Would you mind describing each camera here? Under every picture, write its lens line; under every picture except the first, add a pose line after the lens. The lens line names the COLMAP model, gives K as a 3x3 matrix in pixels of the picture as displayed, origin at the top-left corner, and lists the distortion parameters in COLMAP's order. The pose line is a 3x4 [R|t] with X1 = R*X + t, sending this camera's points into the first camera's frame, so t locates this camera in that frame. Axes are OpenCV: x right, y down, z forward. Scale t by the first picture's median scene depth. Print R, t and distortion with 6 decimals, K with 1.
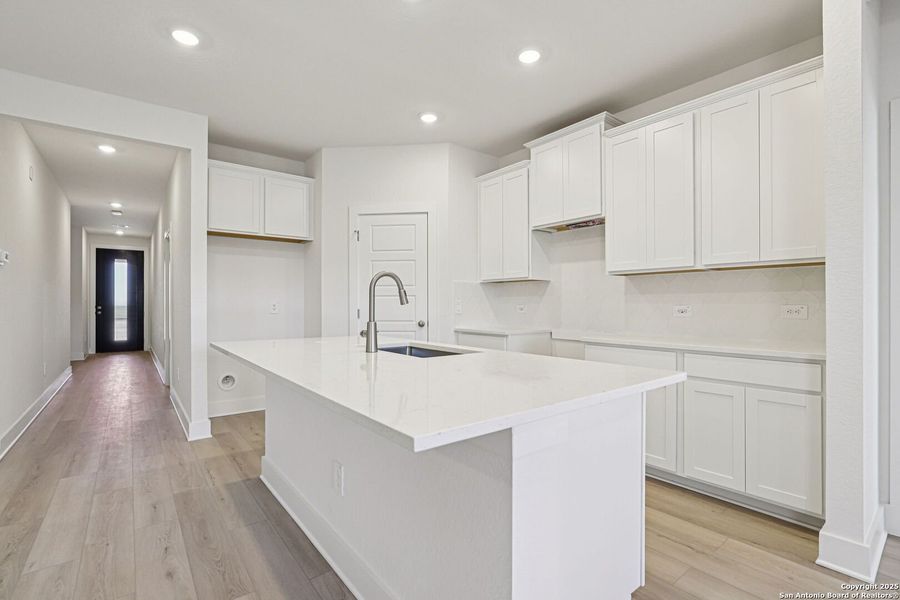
lens RADIAL K [[408.2, 0, 454.5], [0, 408.2, 303.7], [0, 0, 1]] dist [-0.002537, 0.000031]
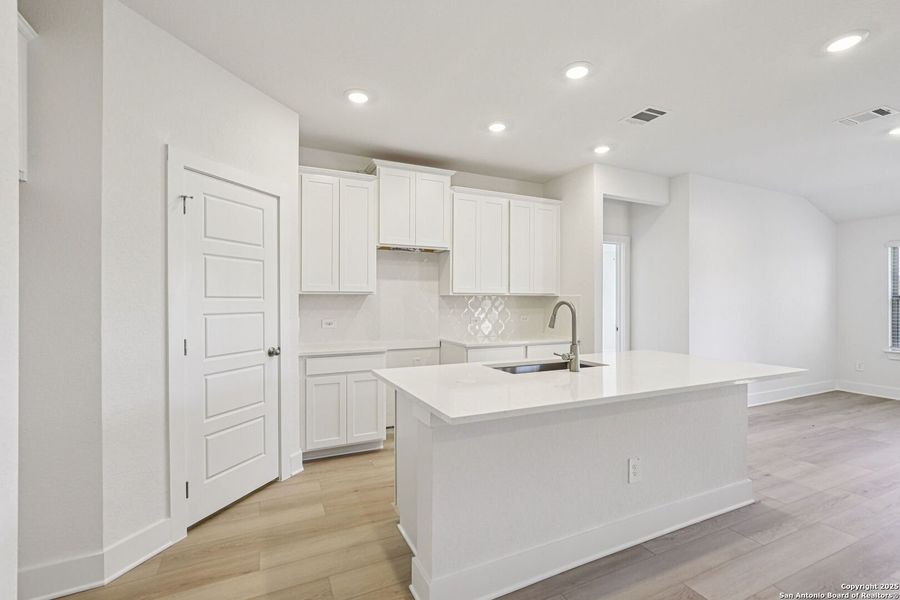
lens RADIAL K [[408.2, 0, 456.8], [0, 408.2, 297.9], [0, 0, 1]] dist [-0.002537, 0.000031]
pose [[0.239169, 0.010260, 0.970924, -0.907250], [-0.000015, 0.999944, -0.010563, -0.048372], [-0.970978, 0.002512, 0.239156, 0.683941]]
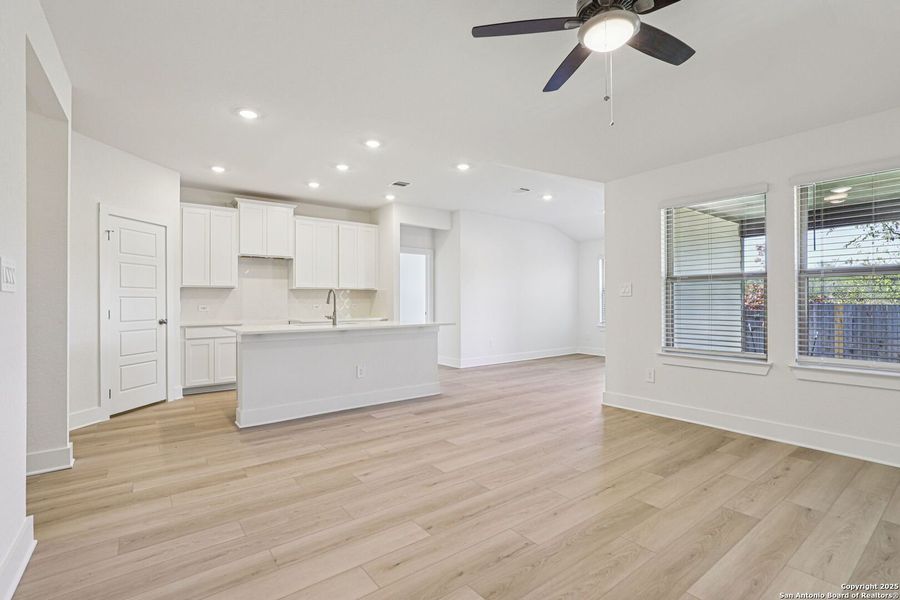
lens RADIAL K [[408.2, 0, 440.7], [0, 408.2, 296.2], [0, 0, 1]] dist [-0.002537, 0.000031]
pose [[0.052189, 0.015311, 0.998520, -1.561660], [0.005781, 0.999861, -0.015634, -0.000434], [-0.998620, 0.006589, 0.052093, 0.201492]]
